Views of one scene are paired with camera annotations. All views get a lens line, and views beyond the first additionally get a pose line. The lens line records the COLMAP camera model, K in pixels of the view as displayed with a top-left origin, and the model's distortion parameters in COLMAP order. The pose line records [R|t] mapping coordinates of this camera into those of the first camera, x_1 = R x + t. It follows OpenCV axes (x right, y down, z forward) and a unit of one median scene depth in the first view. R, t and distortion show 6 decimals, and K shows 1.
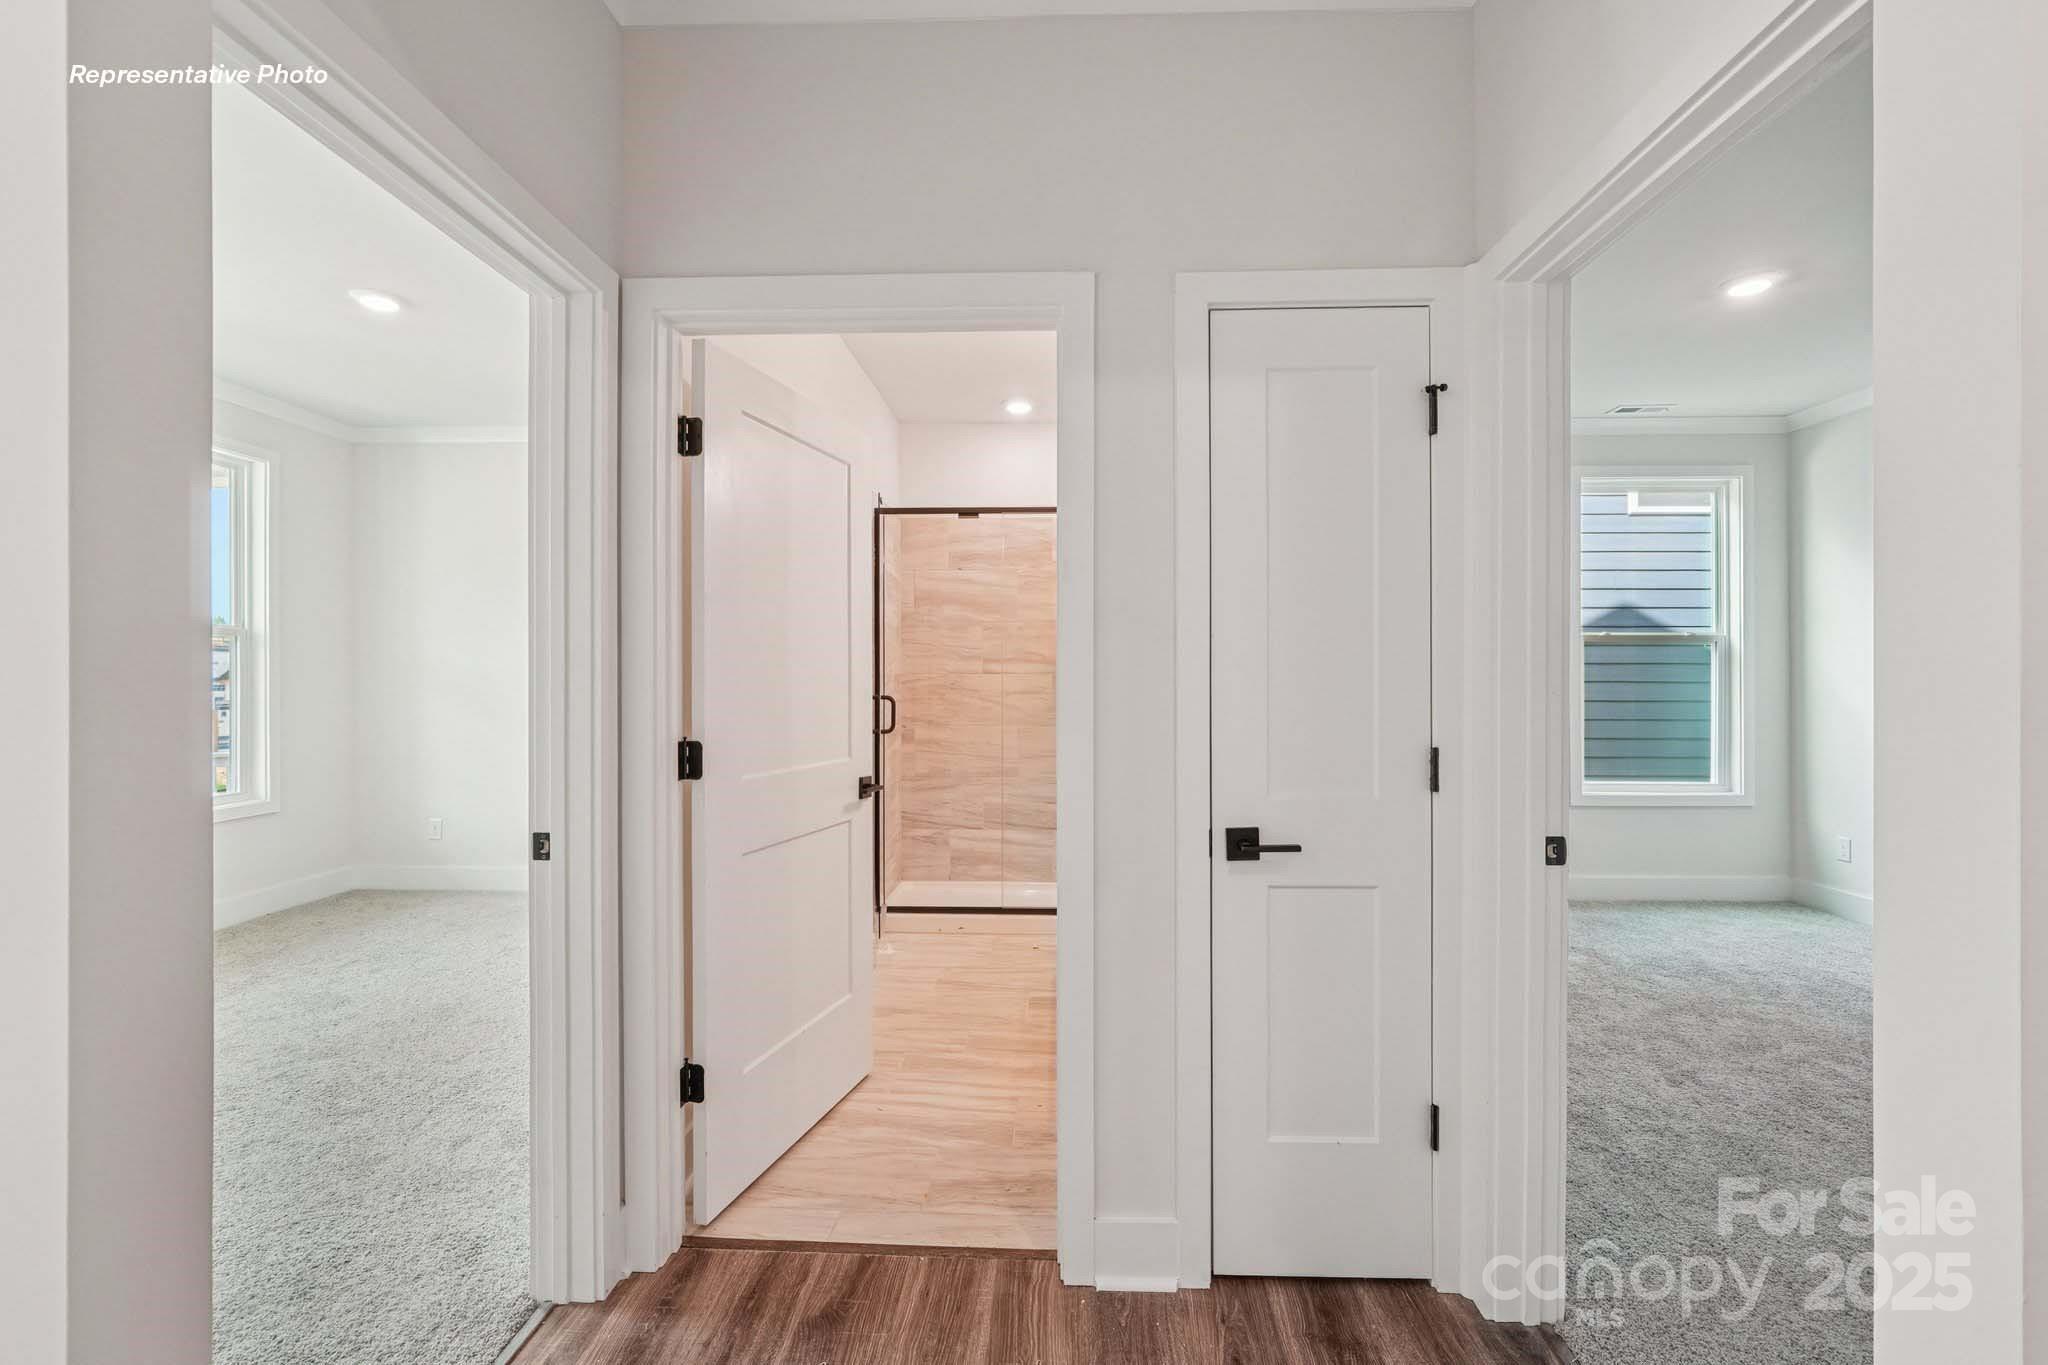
lens RADIAL K [[886.8, 0, 1036.4], [0, 886.8, 679.9], [0, 0, 1]] dist [-0.019804, 0.008779]
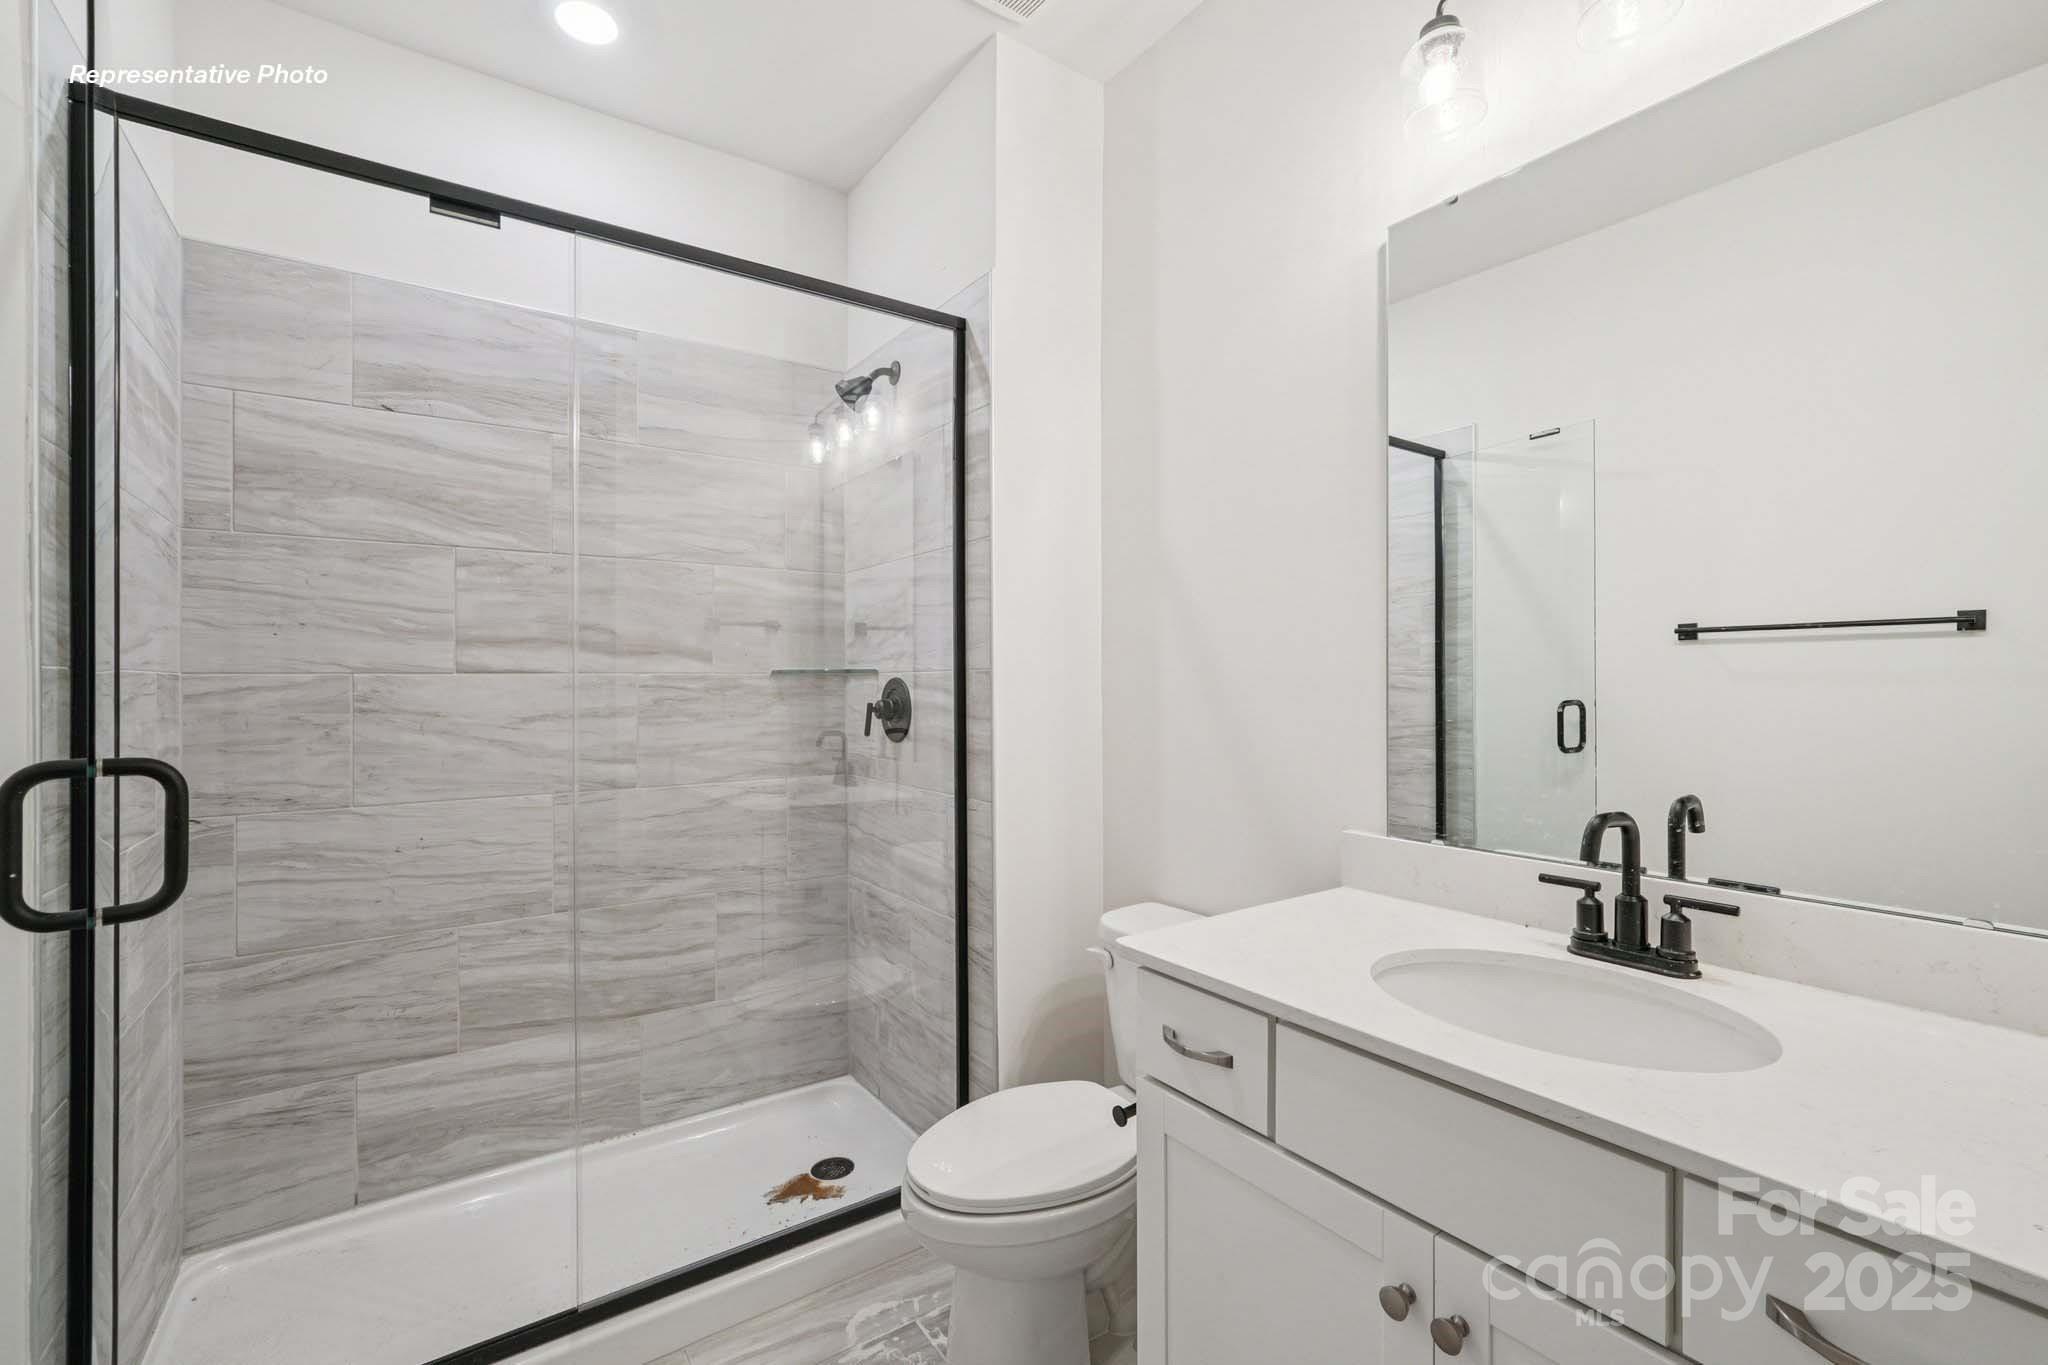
lens RADIAL K [[886.8, 0, 1036.4], [0, 886.8, 679.9], [0, 0, 1]] dist [-0.019804, 0.008779]
pose [[0.799266, -0.000555, 0.600977, -0.090578], [0.002993, 0.999991, -0.003056, -0.001850], [-0.600970, 0.004241, 0.799260, 0.514677]]
